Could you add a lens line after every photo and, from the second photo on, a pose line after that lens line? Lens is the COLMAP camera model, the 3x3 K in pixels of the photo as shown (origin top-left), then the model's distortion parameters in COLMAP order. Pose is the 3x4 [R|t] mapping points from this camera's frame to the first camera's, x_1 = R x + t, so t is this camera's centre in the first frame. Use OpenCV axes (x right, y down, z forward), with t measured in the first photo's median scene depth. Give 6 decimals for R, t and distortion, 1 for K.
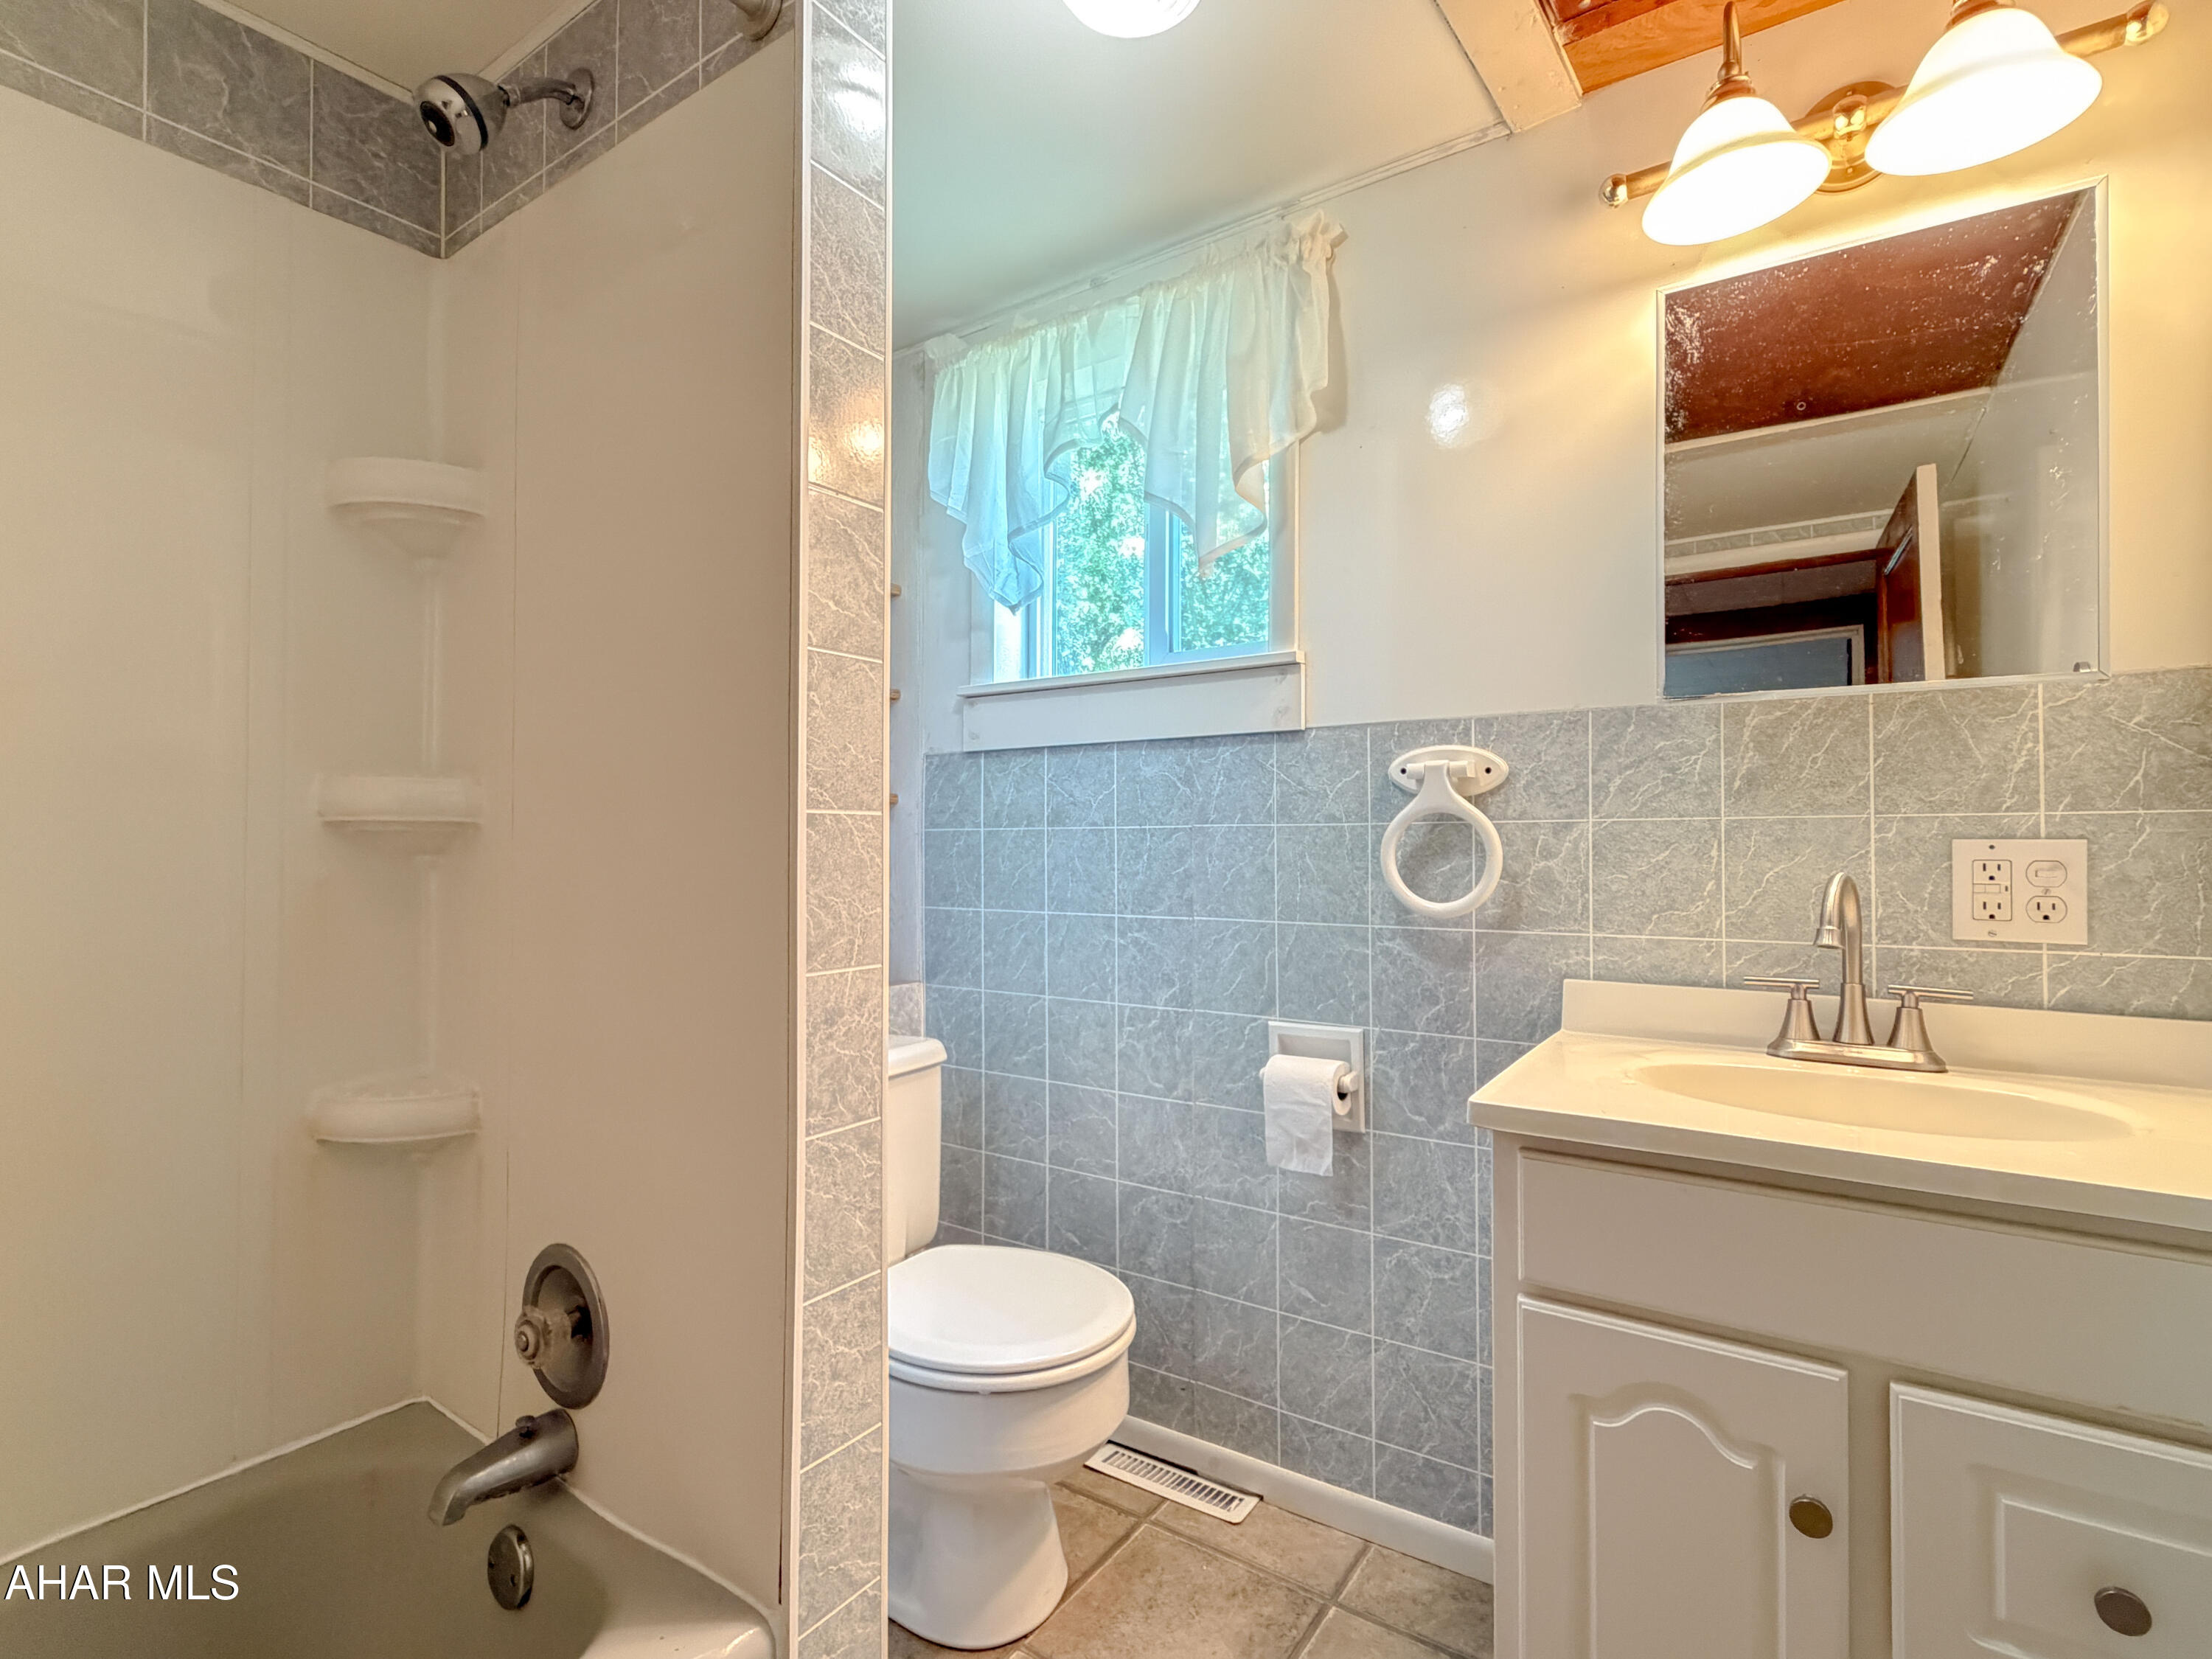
lens RADIAL K [[1087.3, 0, 1100.8], [0, 1087.3, 834.3], [0, 0, 1]] dist [0.000654, 0.000532]
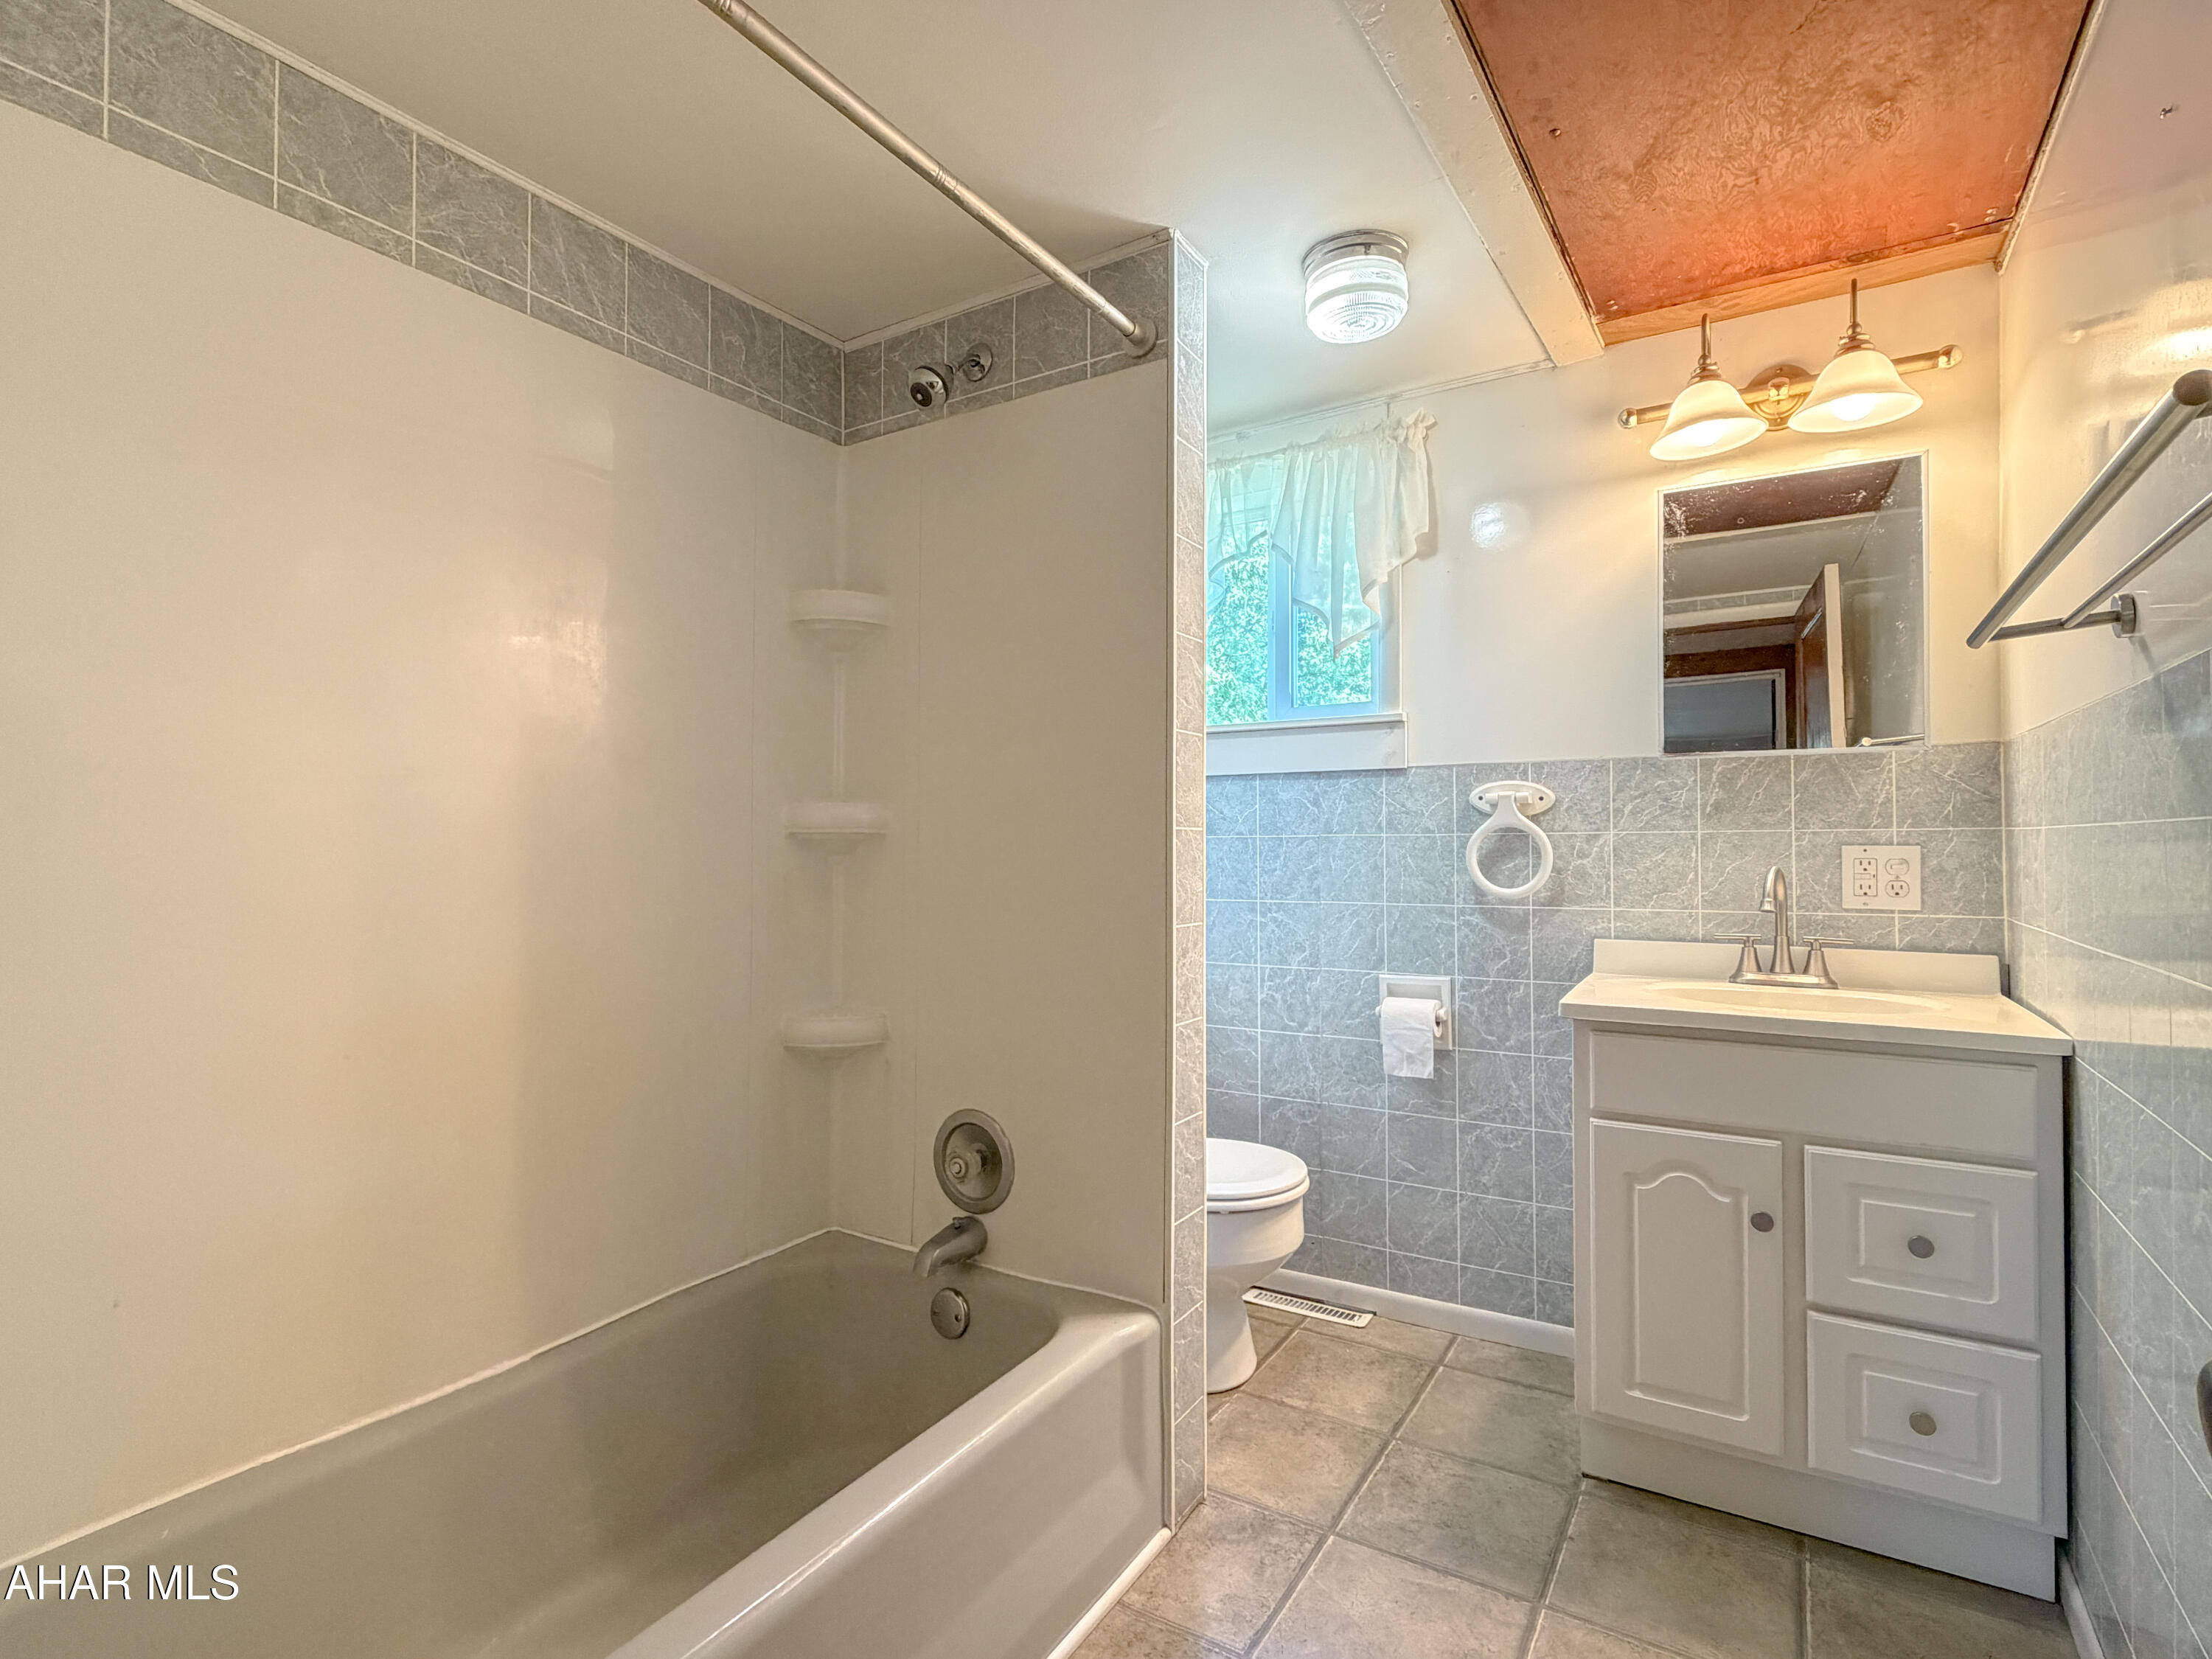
lens RADIAL K [[1102.0, 0, 1095.7], [0, 1102.0, 833.3], [0, 0, 1]] dist [0.001738, 0.000958]
pose [[0.998551, 0.001226, 0.053799, -0.331348], [-0.000922, 0.999984, -0.005670, -0.002670], [-0.053805, 0.005612, 0.998536, -0.464466]]
